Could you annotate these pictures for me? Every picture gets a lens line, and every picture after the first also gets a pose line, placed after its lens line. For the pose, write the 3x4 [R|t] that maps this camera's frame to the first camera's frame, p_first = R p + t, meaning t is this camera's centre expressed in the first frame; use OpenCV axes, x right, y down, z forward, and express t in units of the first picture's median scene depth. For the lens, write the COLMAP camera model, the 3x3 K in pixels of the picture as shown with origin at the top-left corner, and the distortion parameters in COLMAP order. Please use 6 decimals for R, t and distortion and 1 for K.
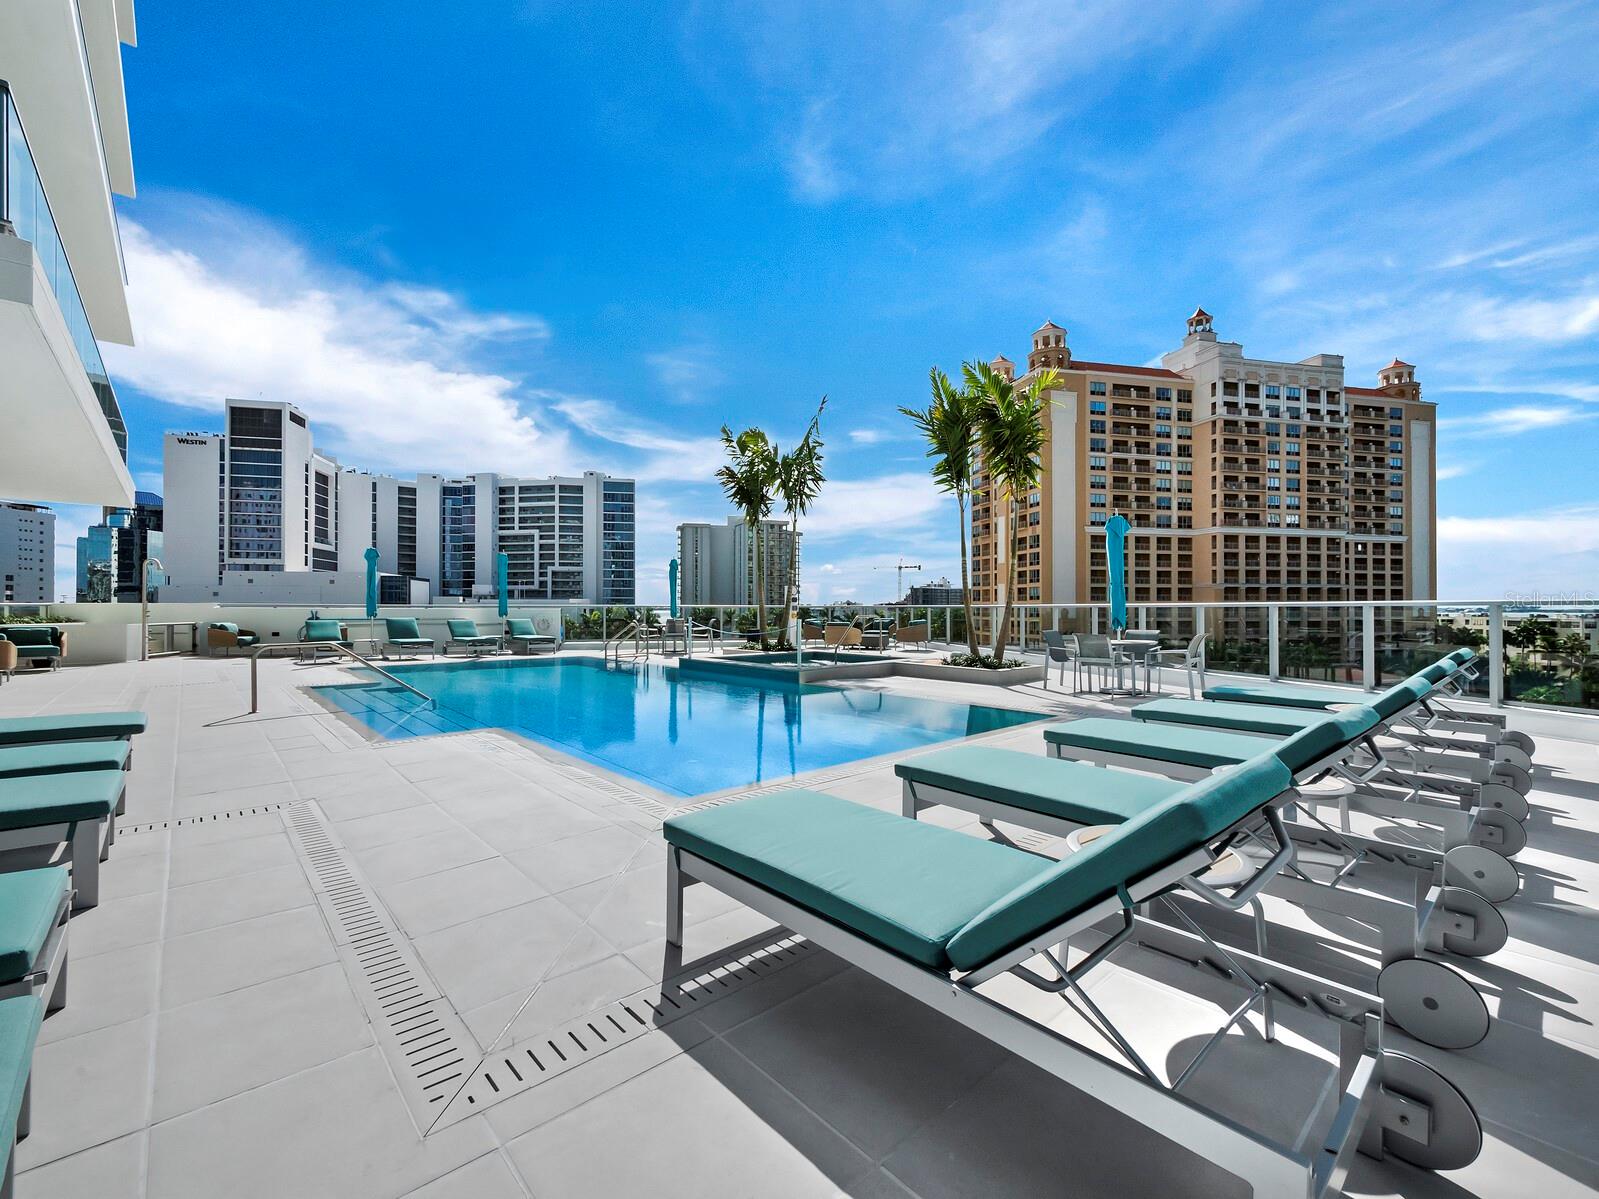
lens RADIAL K [[679.8, 0, 790.9], [0, 679.8, 607.2], [0, 0, 1]] dist [-0.003580, 0.001270]
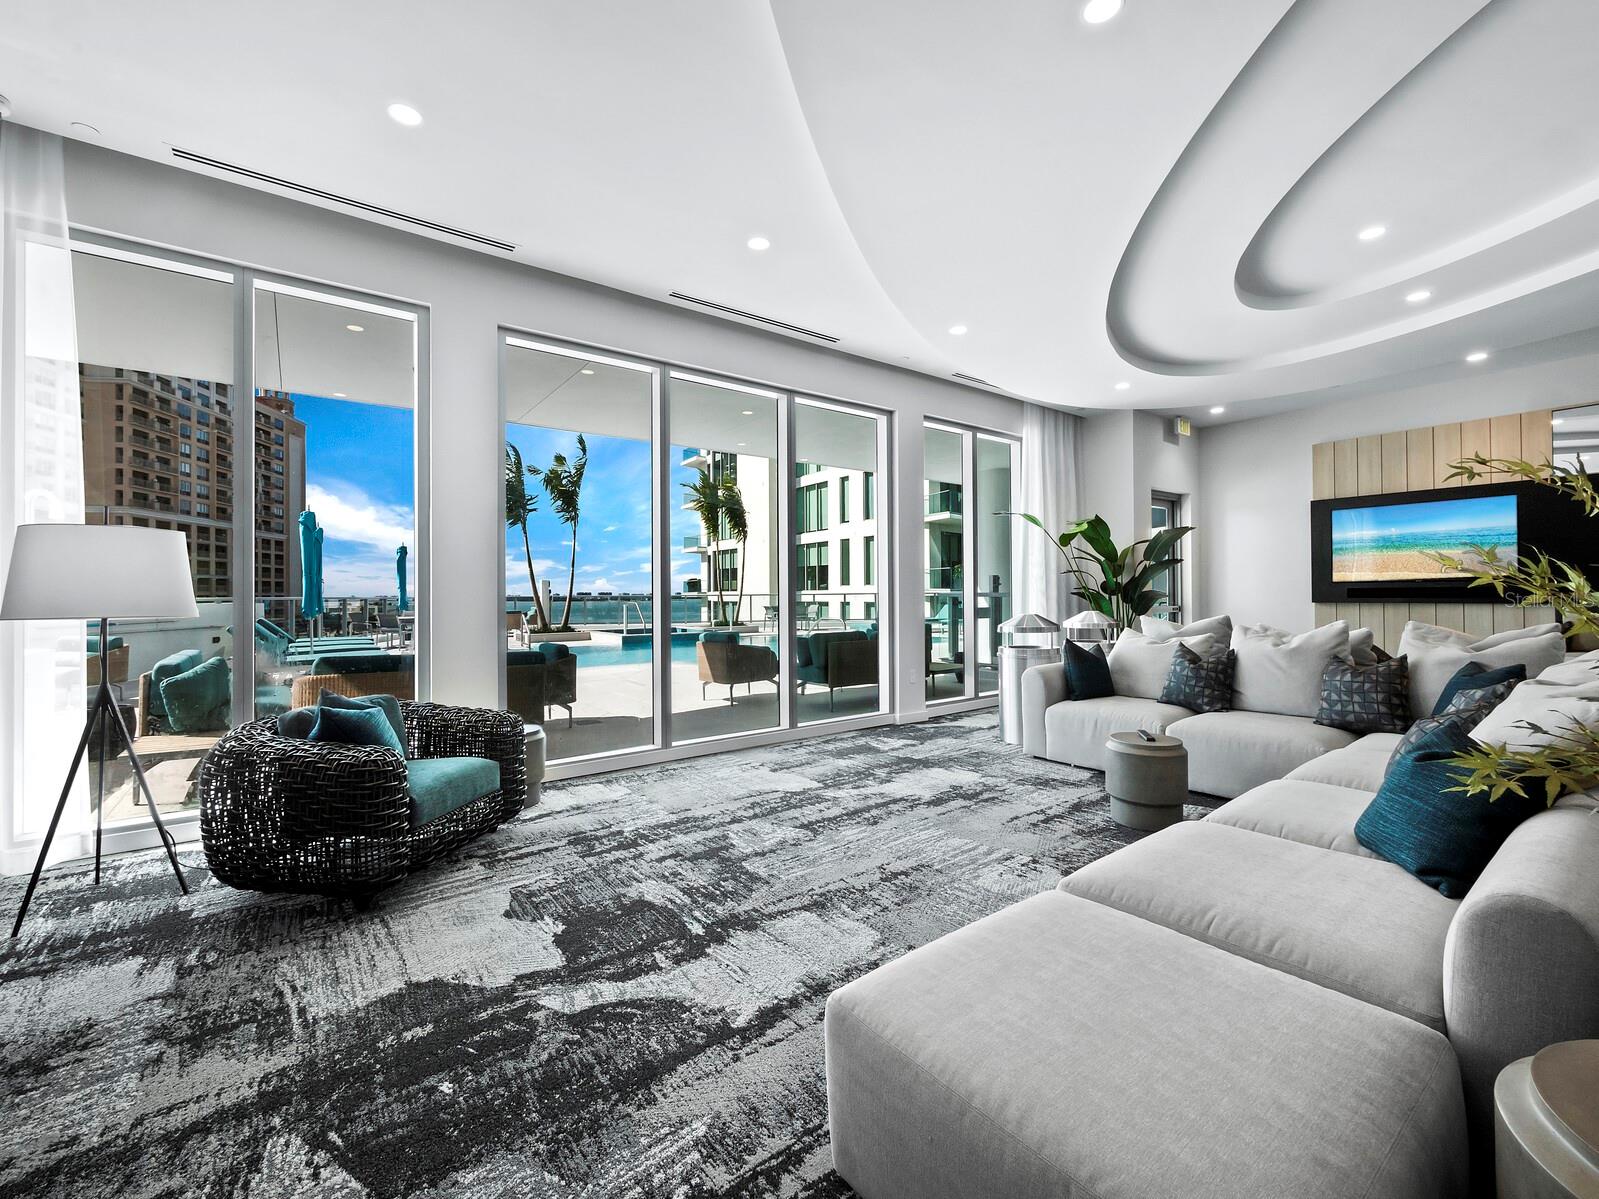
lens RADIAL K [[679.8, 0, 806.3], [0, 679.8, 590.4], [0, 0, 1]] dist [-0.003580, 0.001270]
pose [[0.069569, 0.005484, 0.997562, -0.176873], [0.006002, 0.999964, -0.005916, -0.000168], [-0.997559, 0.006399, 0.069534, 0.062571]]
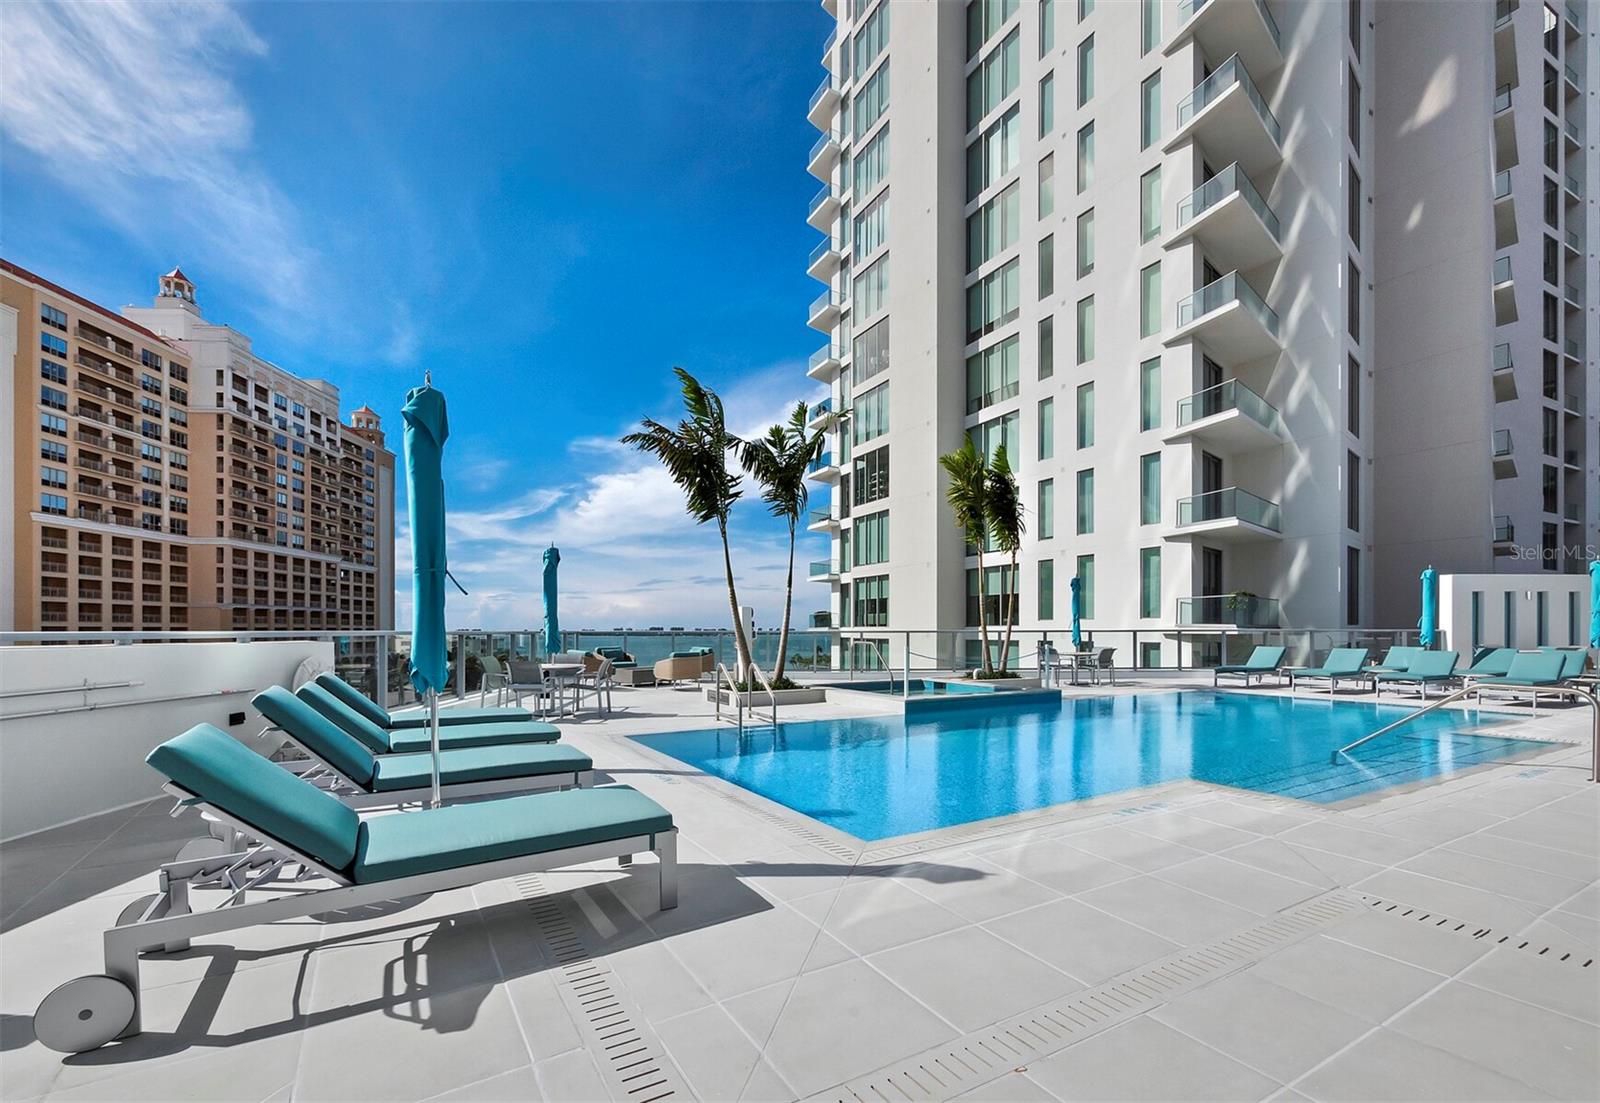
lens RADIAL K [[698.8, 0, 803.9], [0, 698.8, 632.9], [0, 0, 1]] dist [-0.003449, -0.000522]
pose [[0.173460, -0.003119, 0.984836, -0.116614], [-0.000344, 0.999995, 0.003227, -0.000313], [-0.984841, -0.000898, 0.173458, 0.115346]]
